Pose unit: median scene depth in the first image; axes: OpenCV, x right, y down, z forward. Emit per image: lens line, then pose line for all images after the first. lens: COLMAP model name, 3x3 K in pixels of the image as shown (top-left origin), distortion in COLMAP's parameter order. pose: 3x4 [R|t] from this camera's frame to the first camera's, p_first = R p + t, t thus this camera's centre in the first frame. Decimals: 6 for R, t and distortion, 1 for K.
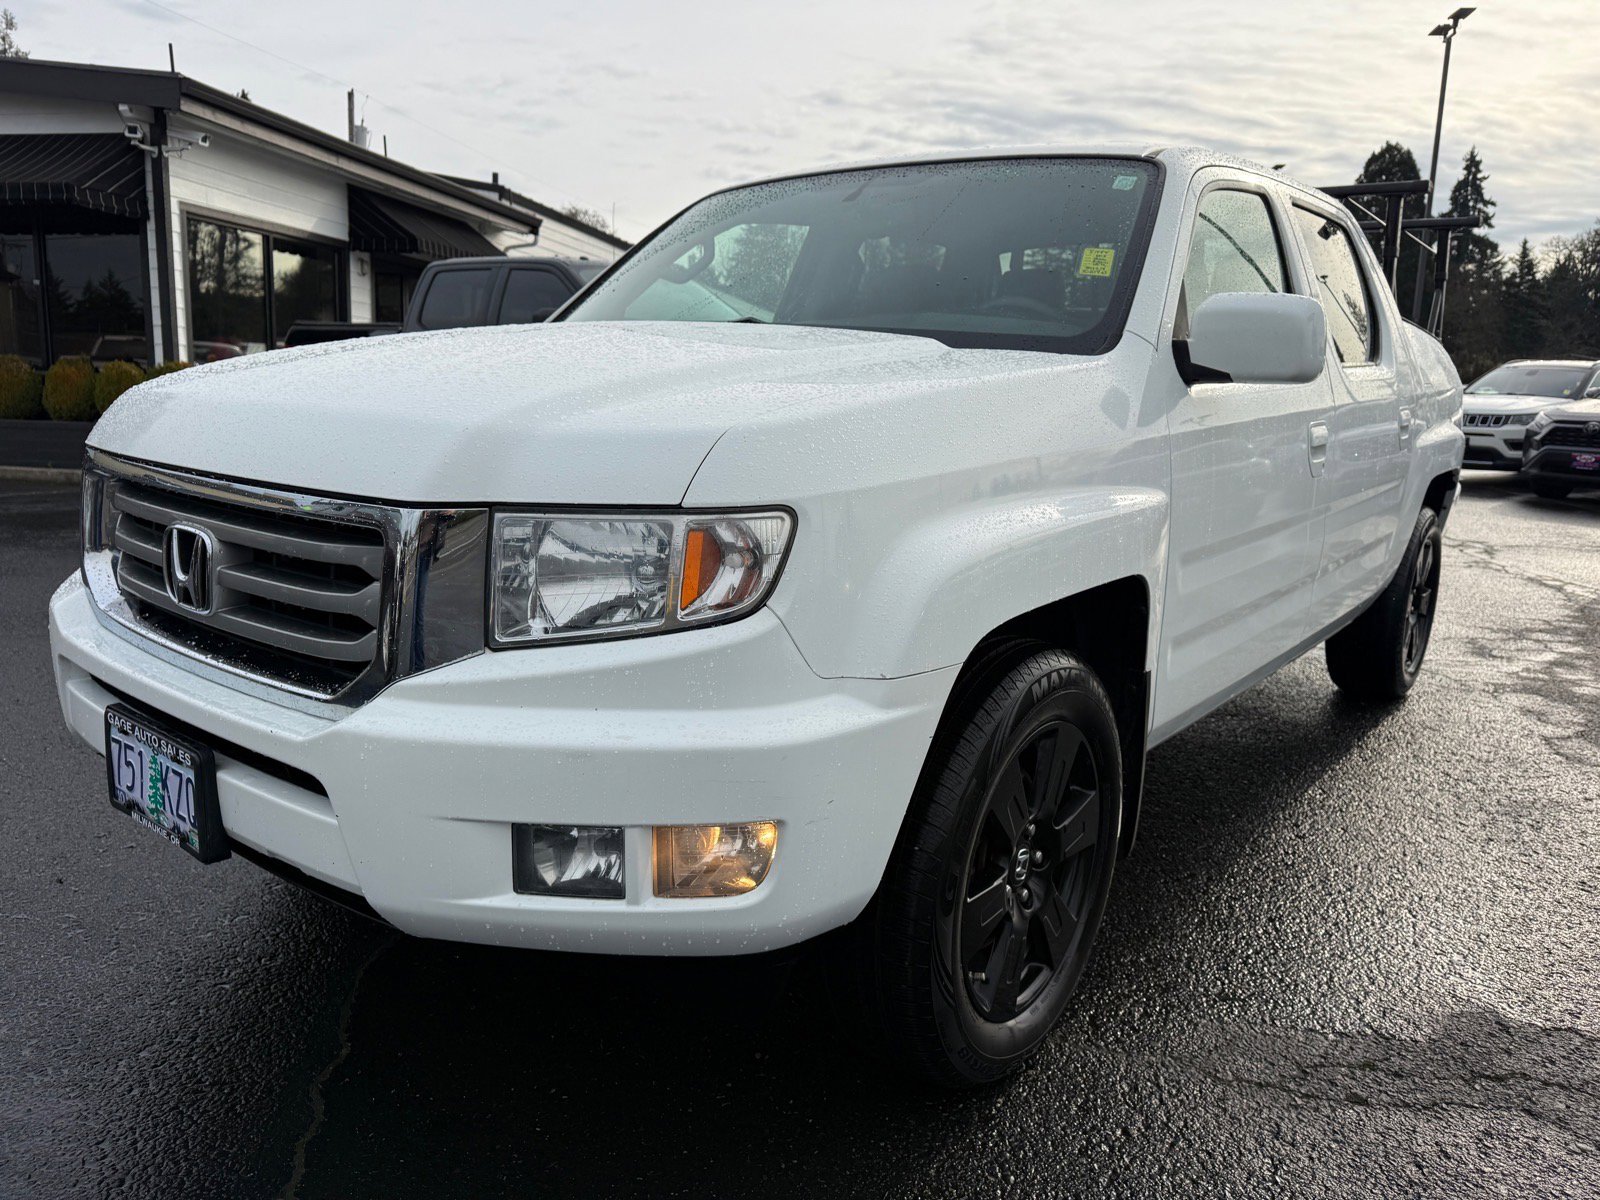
lens RADIAL K [[1103.8, 0, 799.4], [0, 1103.8, 565.6], [0, 0, 1]] dist [0.007789, -0.001230]
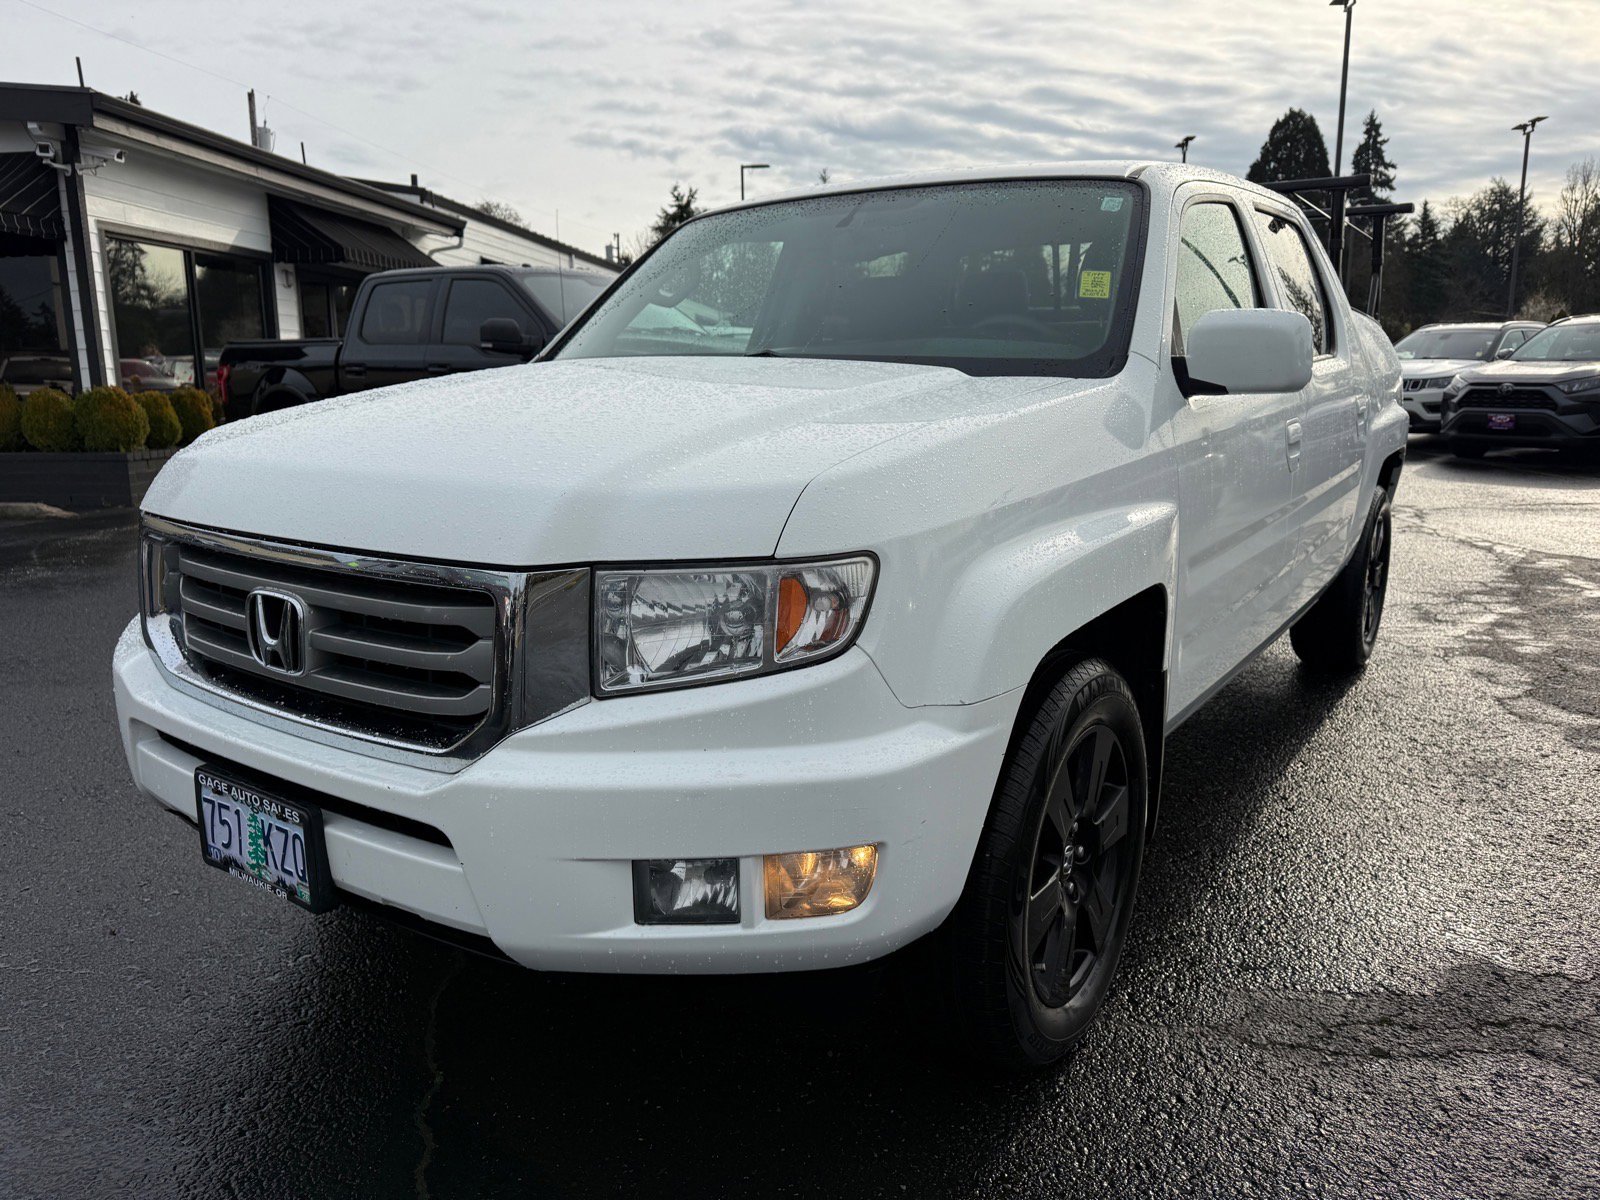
lens RADIAL K [[1099.2, 0, 797.3], [0, 1099.2, 580.0], [0, 0, 1]] dist [0.012855, -0.005177]
pose [[0.997303, -0.052934, 0.050848, -0.087194], [0.051775, 0.998374, 0.023852, -0.034738], [-0.052028, -0.021155, 0.998422, -0.042407]]
